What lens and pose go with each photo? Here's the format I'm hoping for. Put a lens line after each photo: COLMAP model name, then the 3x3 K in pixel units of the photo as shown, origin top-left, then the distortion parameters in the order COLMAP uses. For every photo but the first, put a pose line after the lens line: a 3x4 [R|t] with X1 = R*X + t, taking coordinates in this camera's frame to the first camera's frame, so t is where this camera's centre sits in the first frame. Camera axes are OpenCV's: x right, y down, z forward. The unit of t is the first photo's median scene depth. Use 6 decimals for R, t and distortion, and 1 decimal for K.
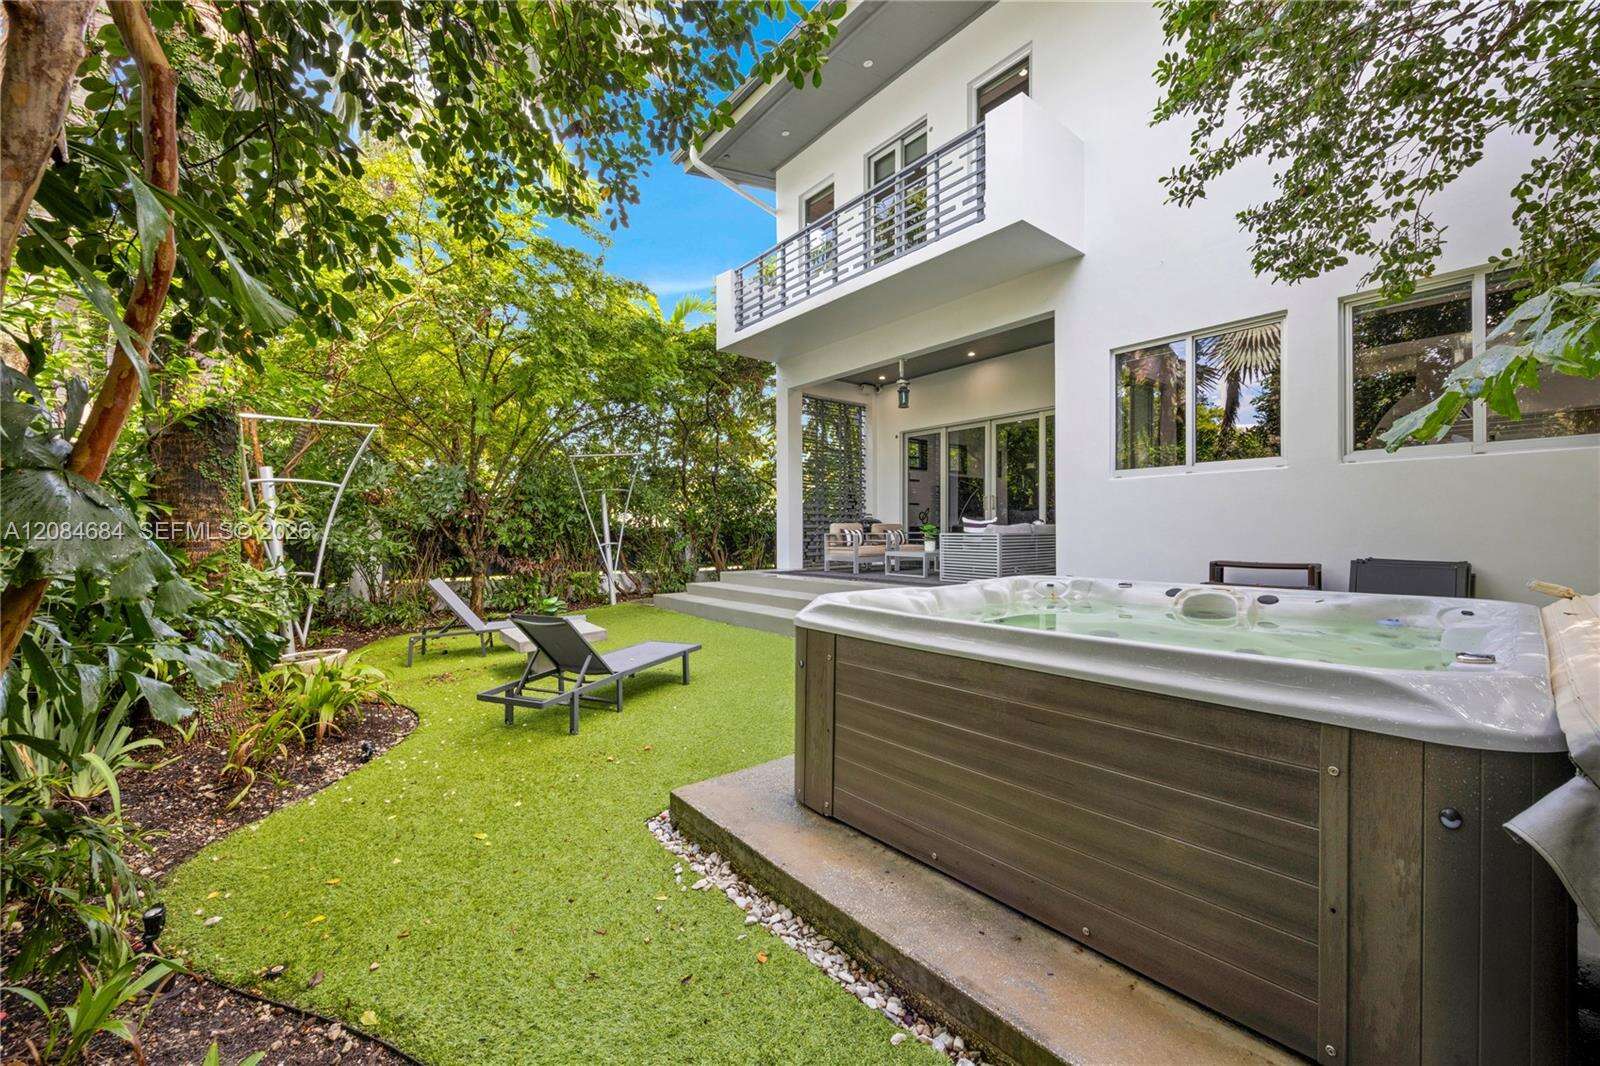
lens RADIAL K [[613.8, 0, 806.1], [0, 613.8, 529.0], [0, 0, 1]] dist [0.012677, -0.000105]
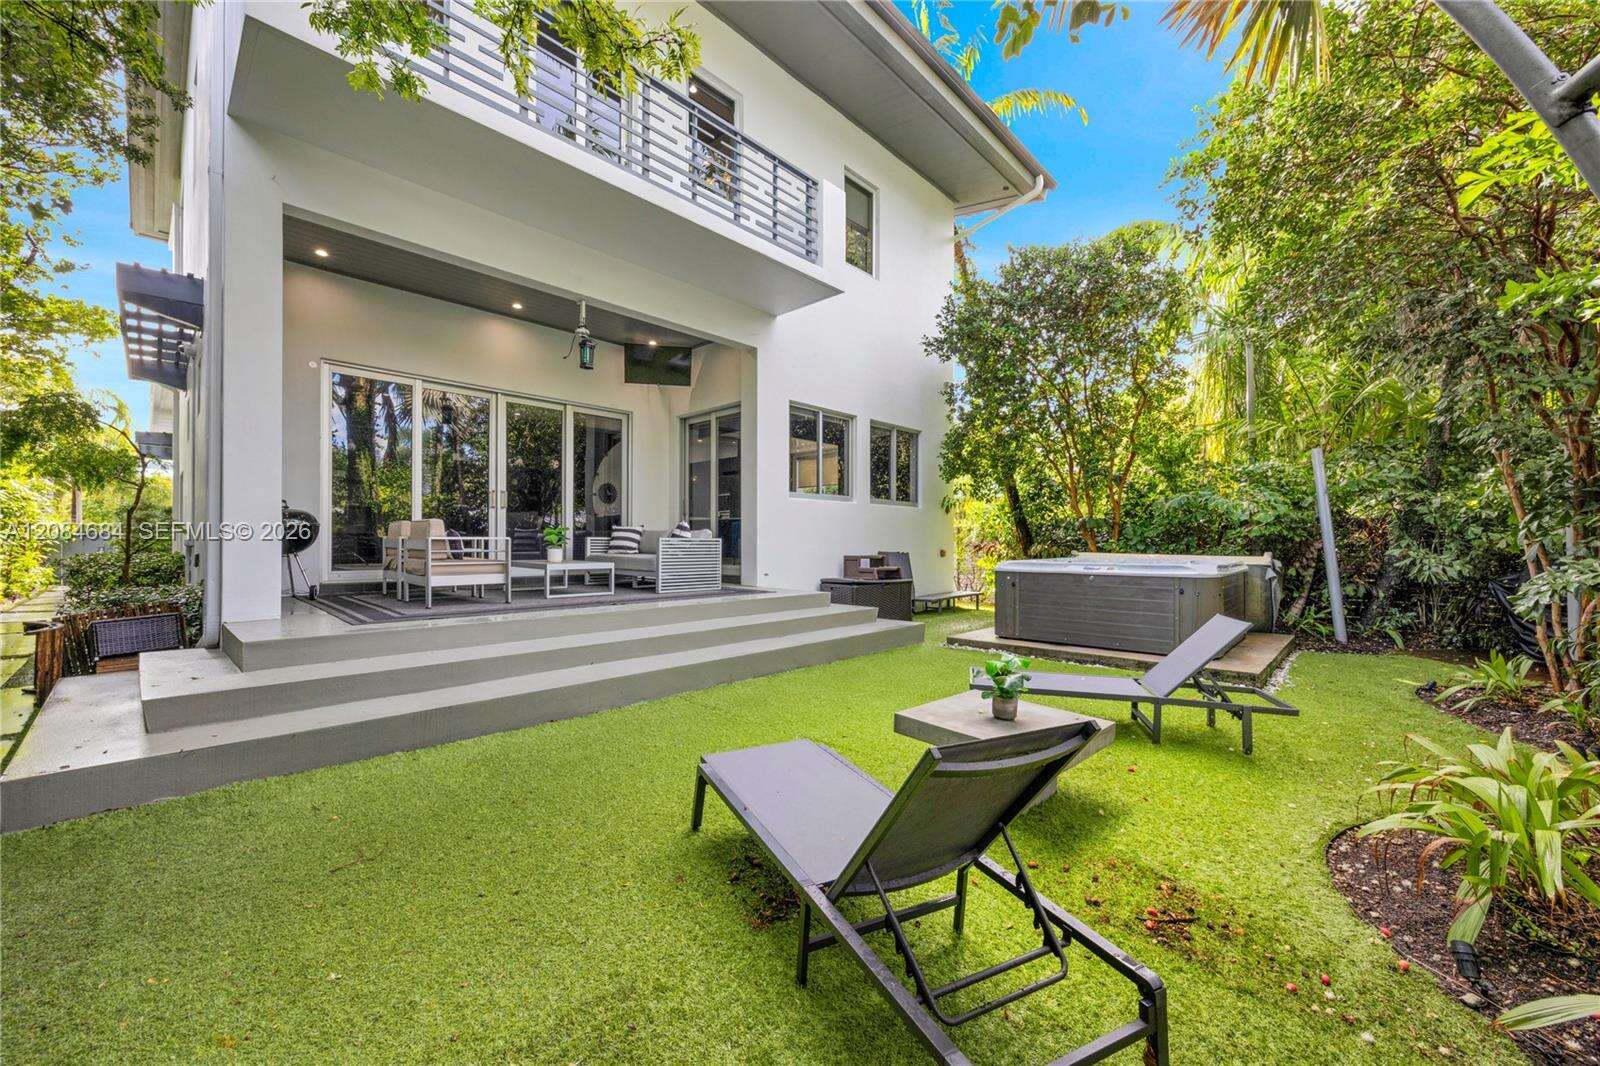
lens RADIAL K [[613.8, 0, 806.1], [0, 613.8, 529.0], [0, 0, 1]] dist [0.012677, -0.000105]
pose [[-0.120462, 0.022279, 0.992468, -0.650818], [-0.004749, 0.999724, -0.023018, 0.010292], [-0.992707, -0.007486, -0.120323, 0.886562]]
